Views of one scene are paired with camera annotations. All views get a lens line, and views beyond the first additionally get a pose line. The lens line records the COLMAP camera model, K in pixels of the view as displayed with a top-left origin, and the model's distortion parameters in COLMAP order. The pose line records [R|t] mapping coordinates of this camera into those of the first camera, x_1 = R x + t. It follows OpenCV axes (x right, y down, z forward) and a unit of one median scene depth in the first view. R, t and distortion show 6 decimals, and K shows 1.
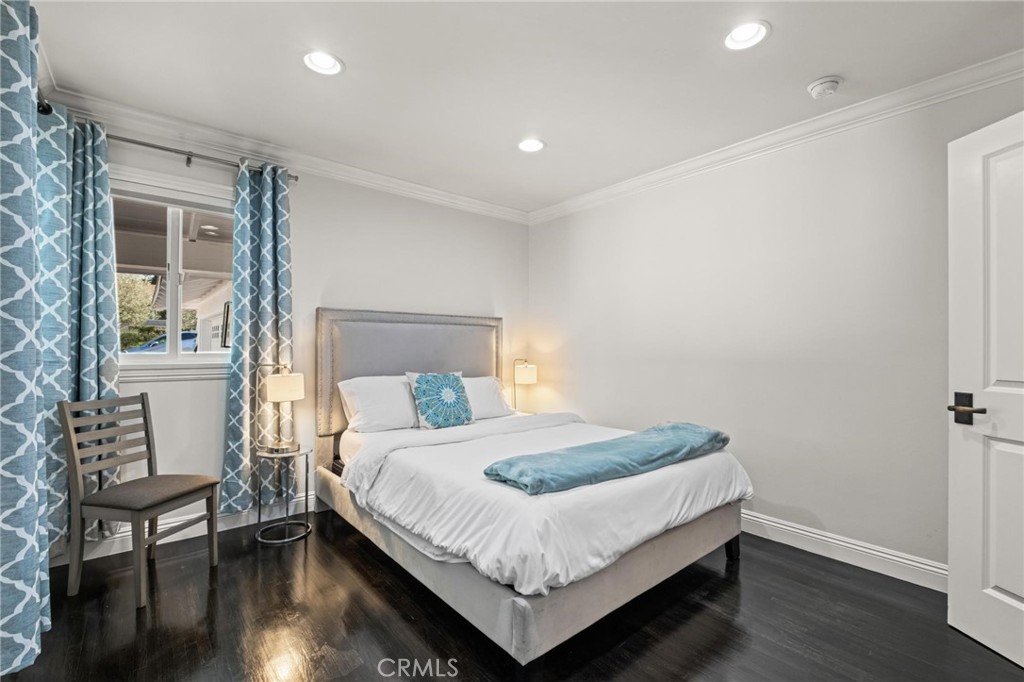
lens RADIAL K [[448.4, 0, 517.0], [0, 448.4, 343.7], [0, 0, 1]] dist [0.002923, 0.000007]
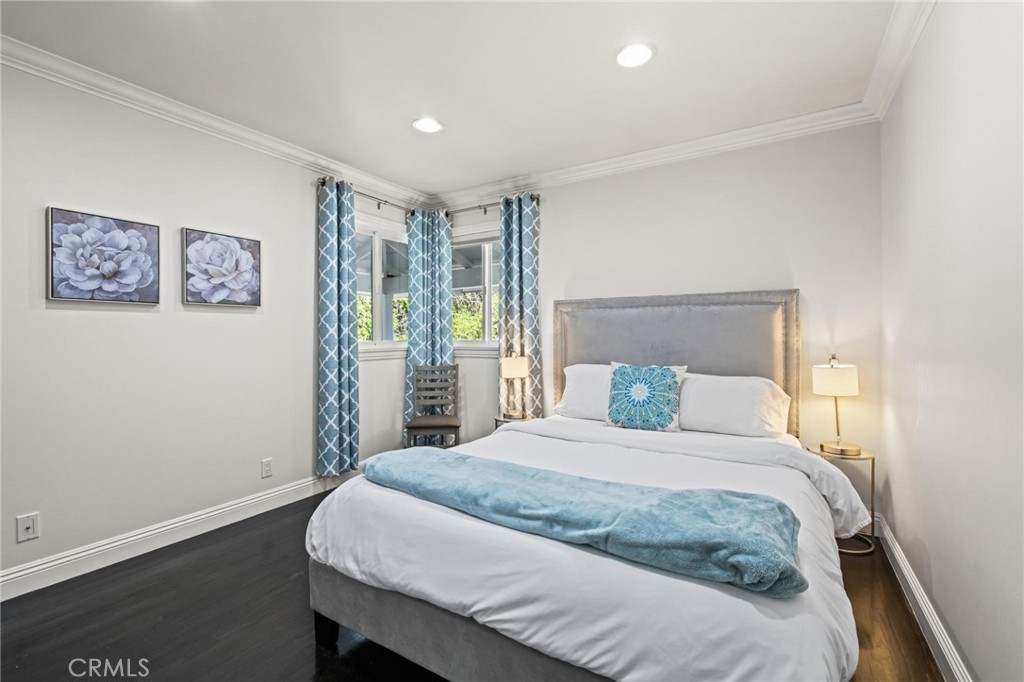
lens RADIAL K [[441.2, 0, 509.3], [0, 441.2, 334.9], [0, 0, 1]] dist [0.004054, -0.005631]
pose [[0.302063, -0.004418, -0.953278, 0.593488], [0.009724, 0.999952, -0.001553, 0.007255], [0.953238, -0.008801, 0.302091, 0.539698]]
